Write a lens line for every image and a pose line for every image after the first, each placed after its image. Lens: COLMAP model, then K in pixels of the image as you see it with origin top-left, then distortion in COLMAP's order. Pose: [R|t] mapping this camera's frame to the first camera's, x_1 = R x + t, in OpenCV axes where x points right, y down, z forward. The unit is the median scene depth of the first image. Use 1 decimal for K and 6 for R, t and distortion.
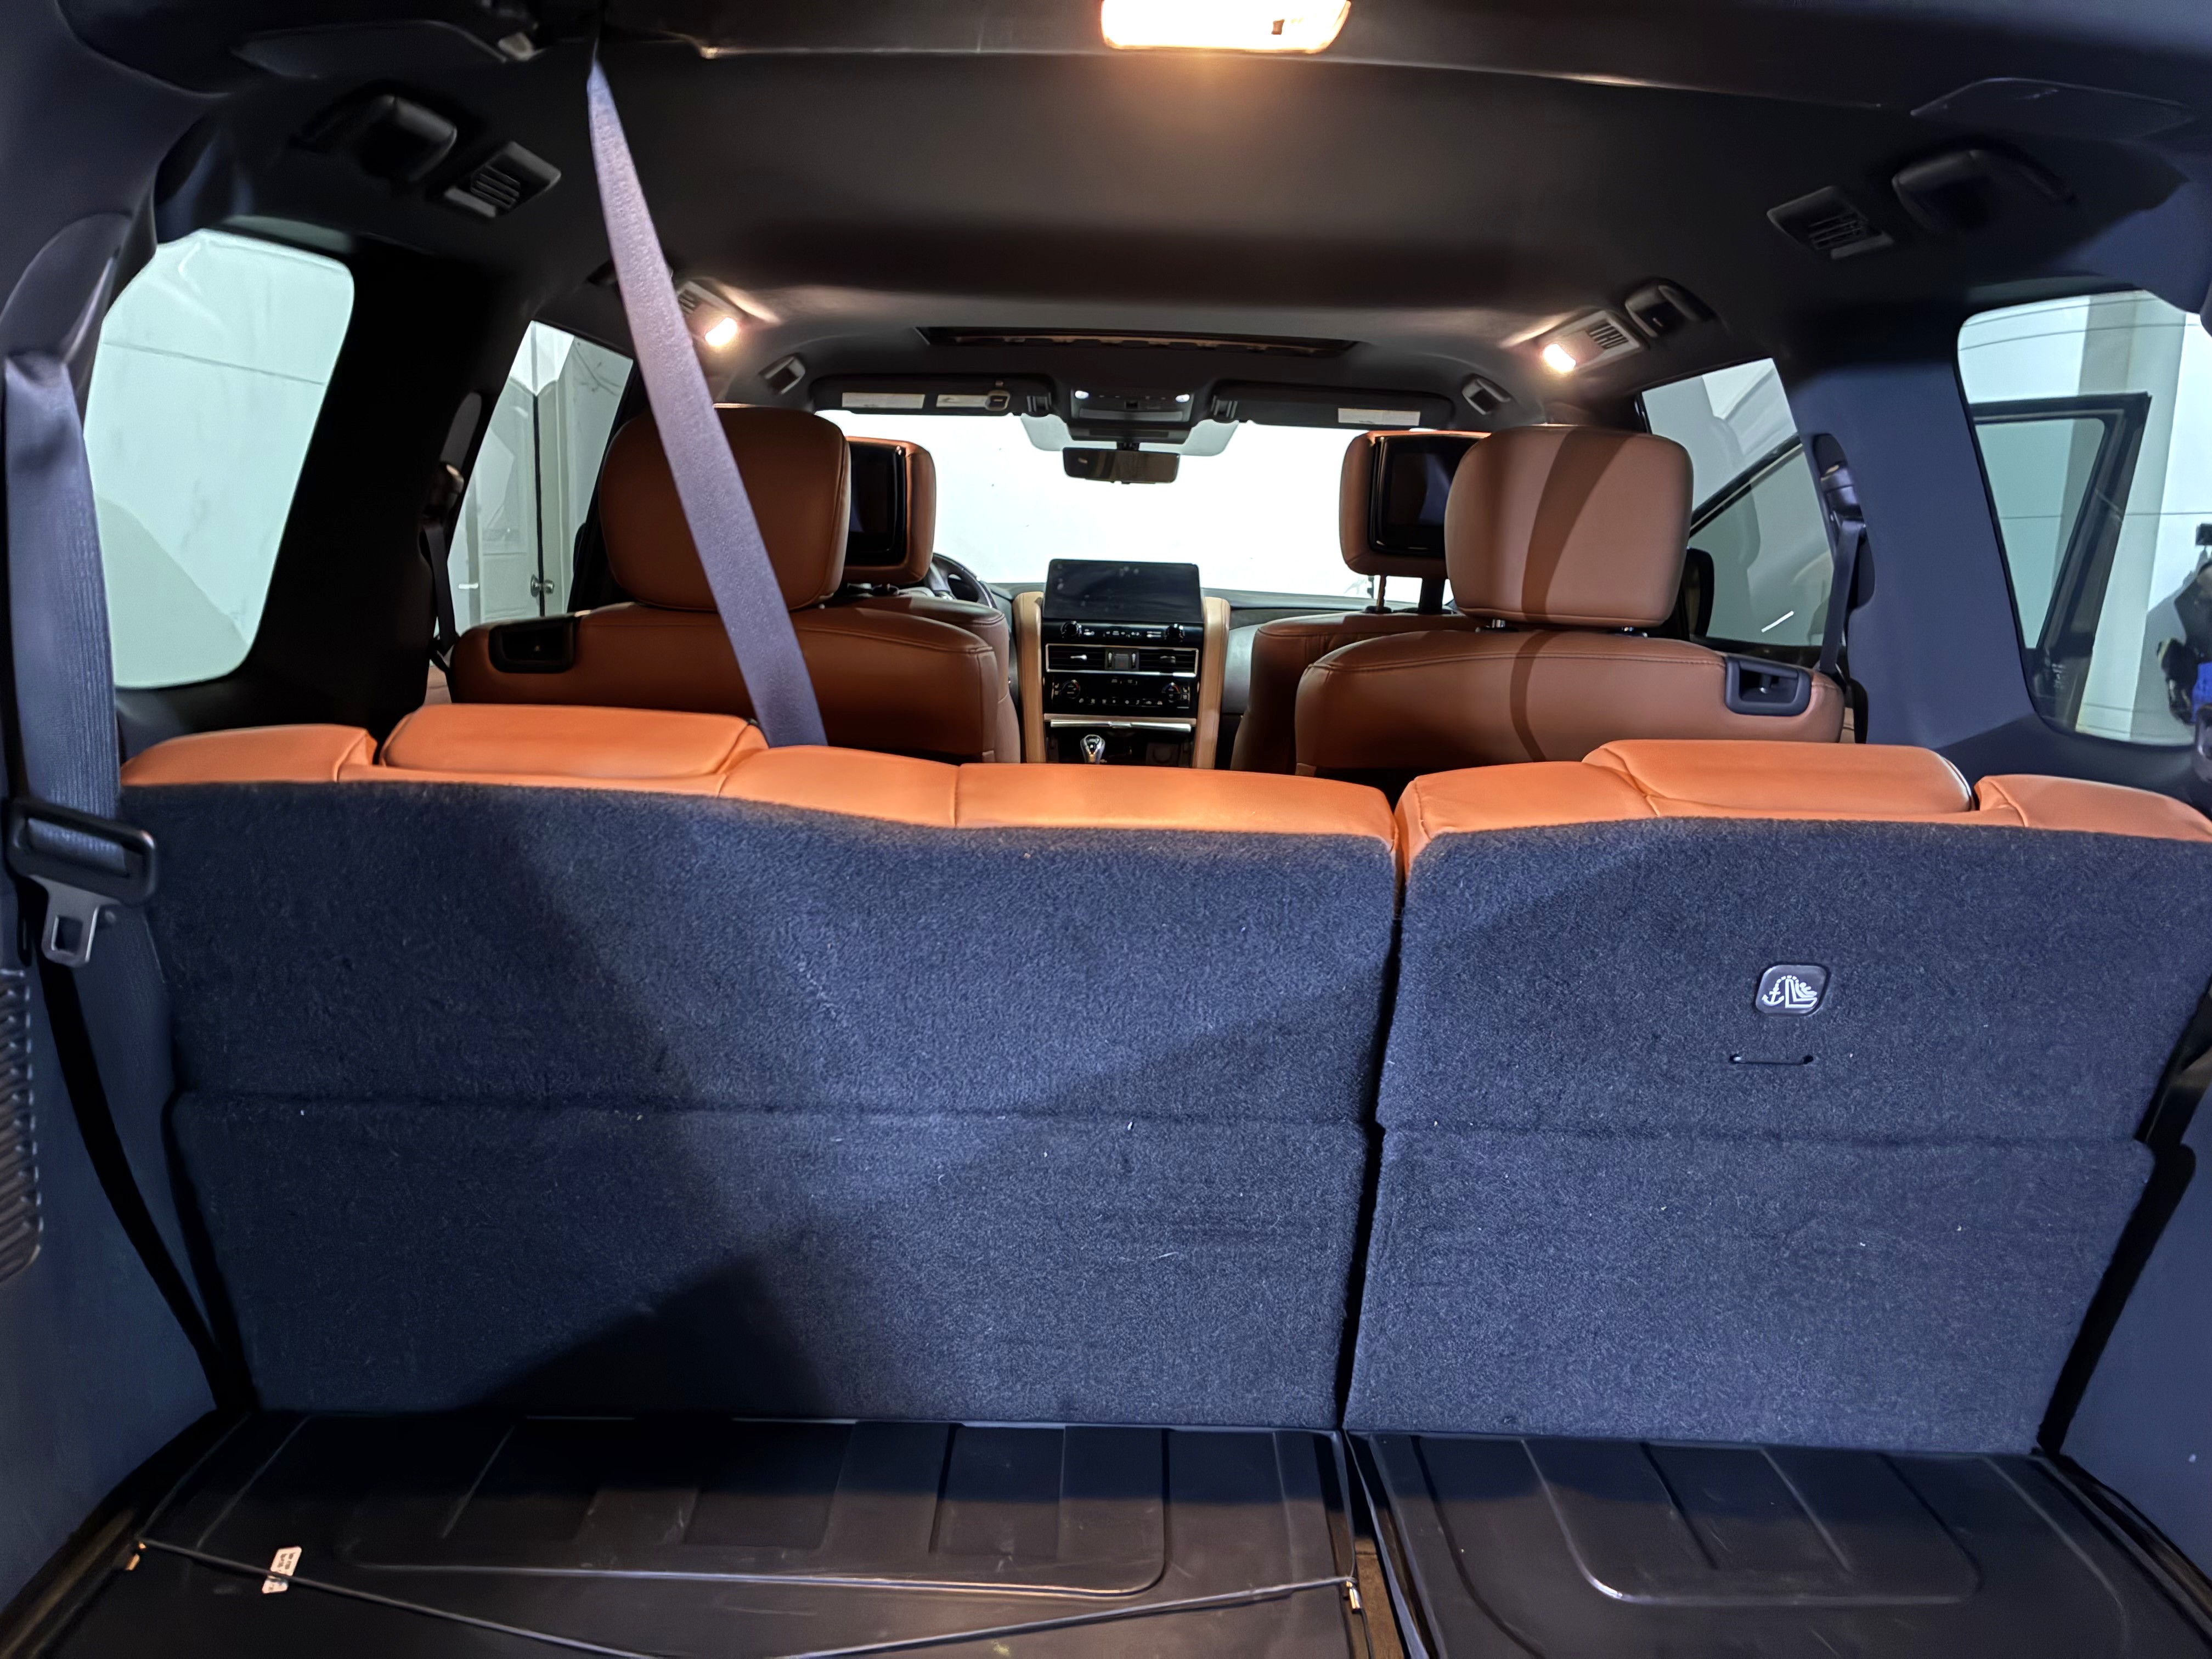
lens RADIAL K [[1667.9, 0, 1106.0], [0, 1667.9, 829.5], [0, 0, 1]] dist [-0.004172, -0.000713]
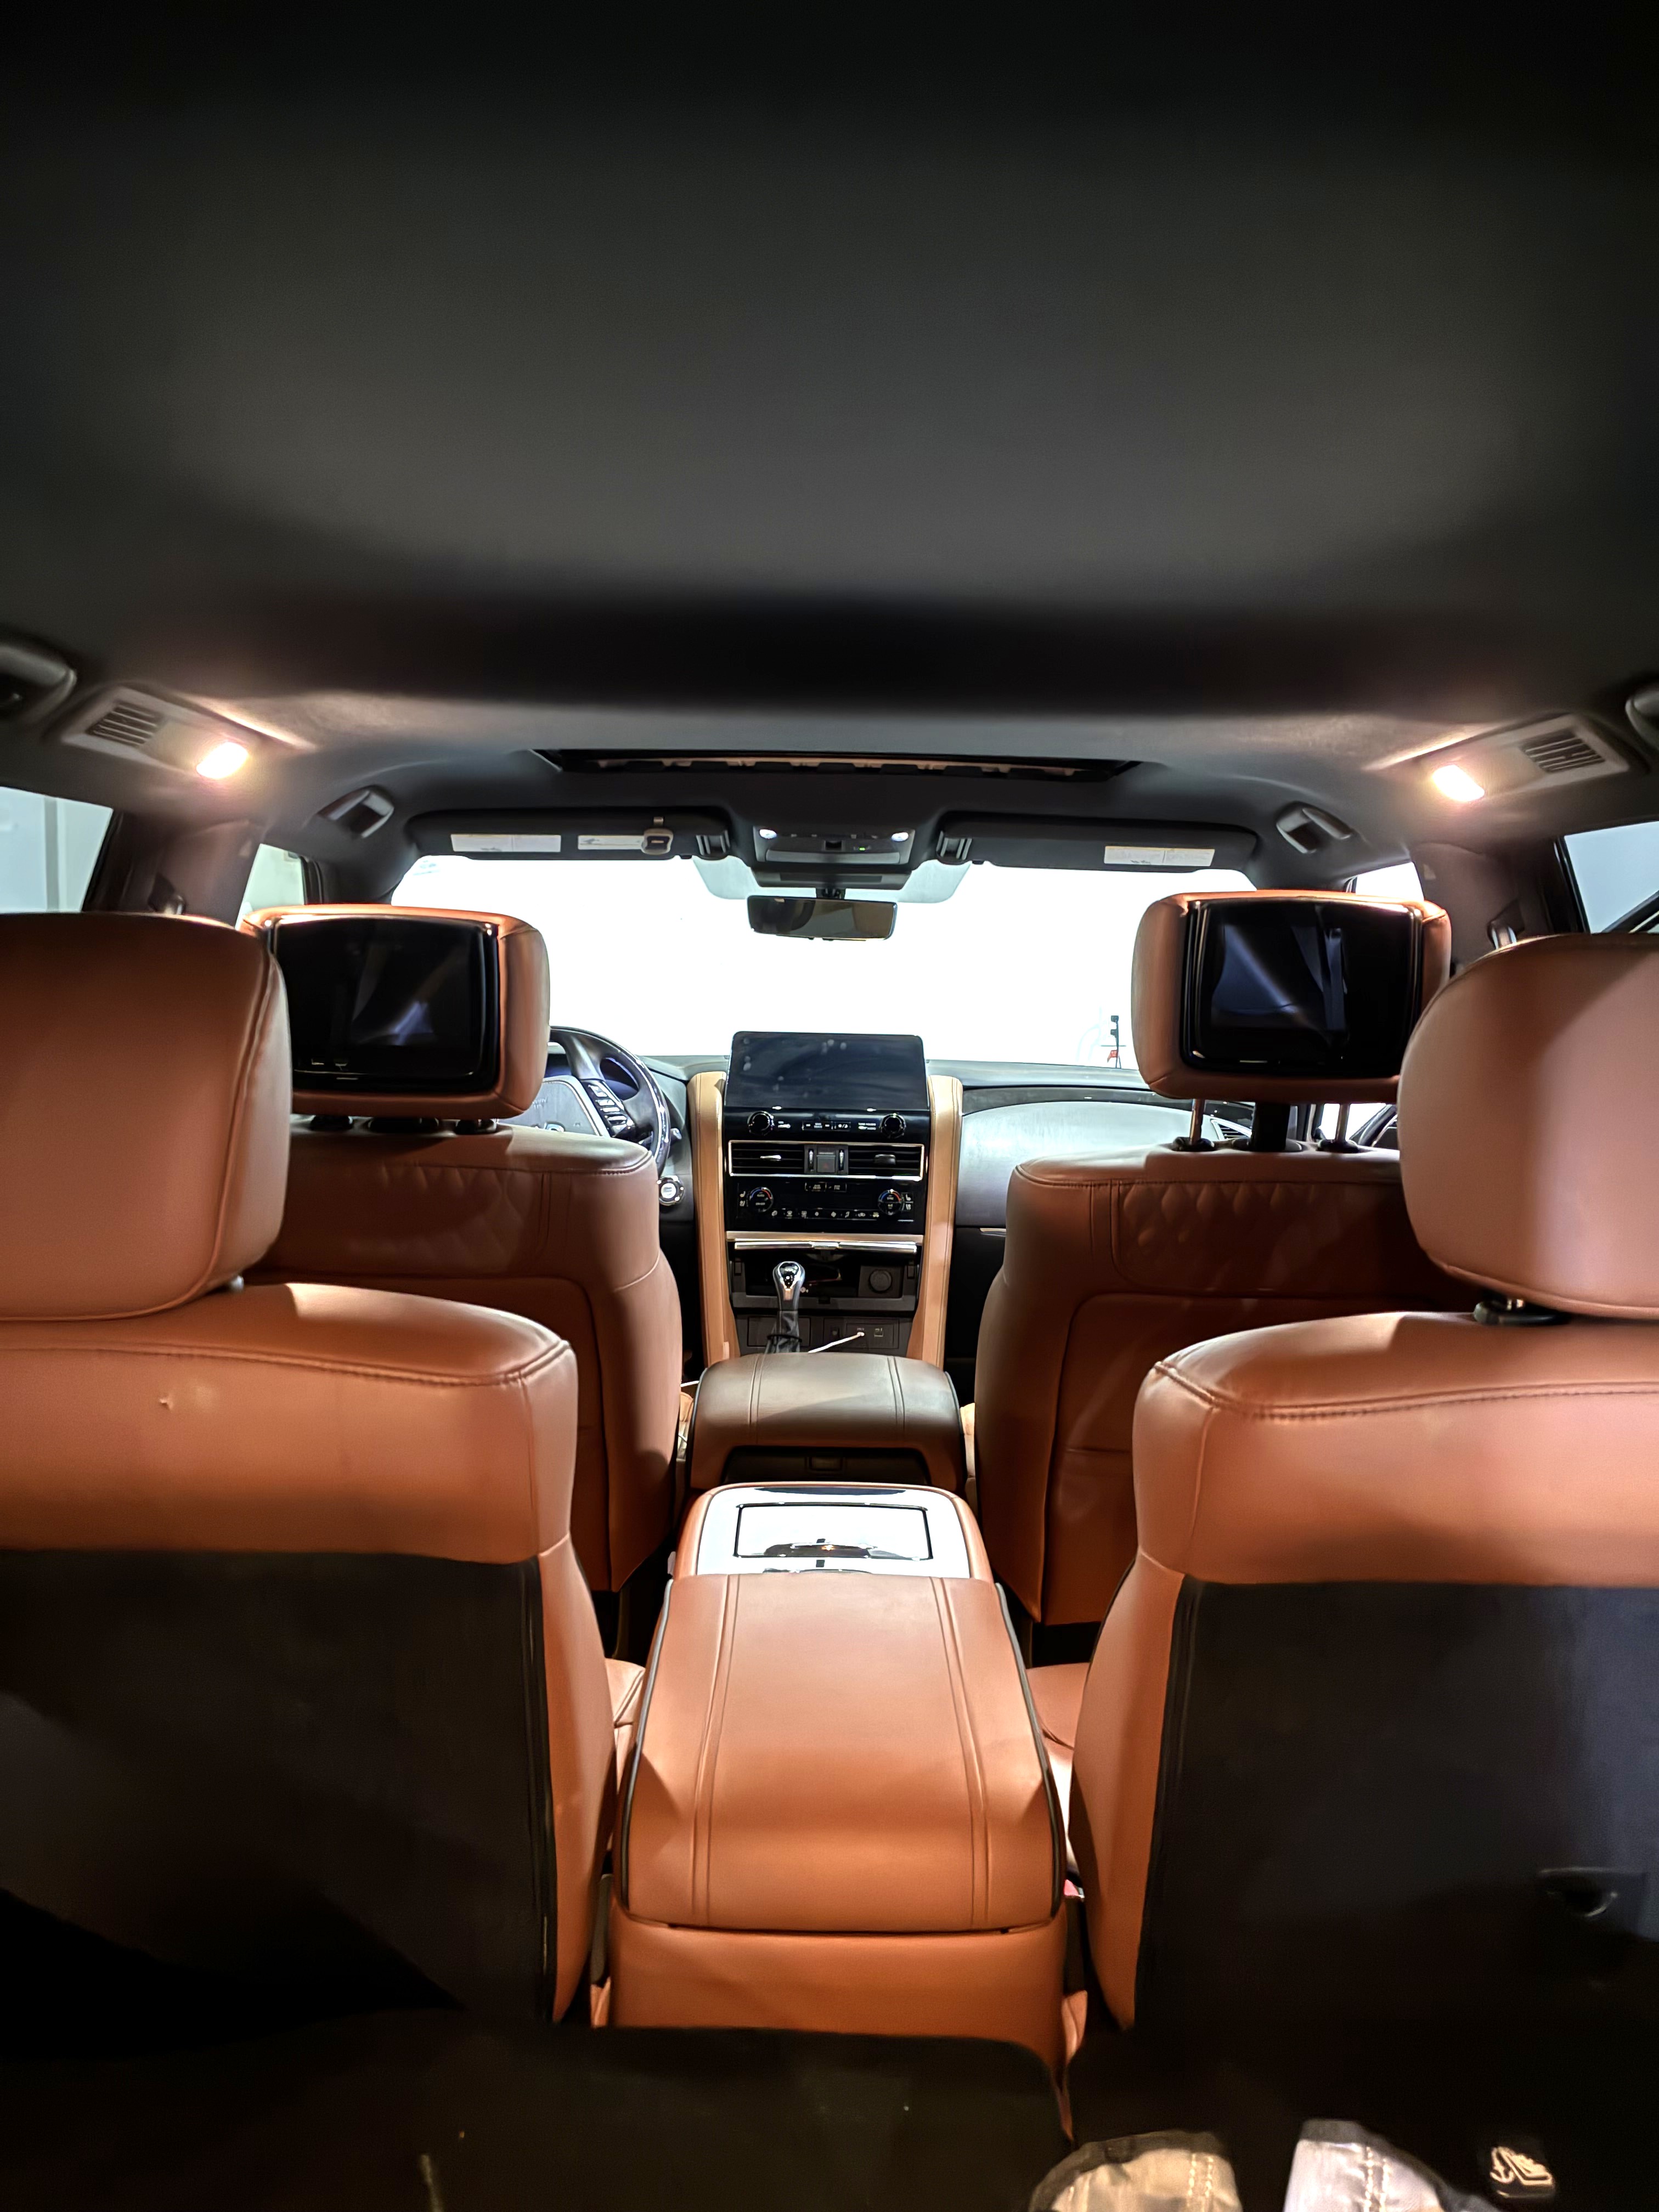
lens RADIAL K [[1674.5, 0, 816.9], [0, 1674.5, 1027.8], [0, 0, 1]] dist [0.062710, -0.002096]
pose [[0.999939, -0.010917, -0.001367, 0.007396], [0.010671, 0.992572, -0.121190, -0.072814], [0.002679, 0.121168, 0.992628, 0.229871]]
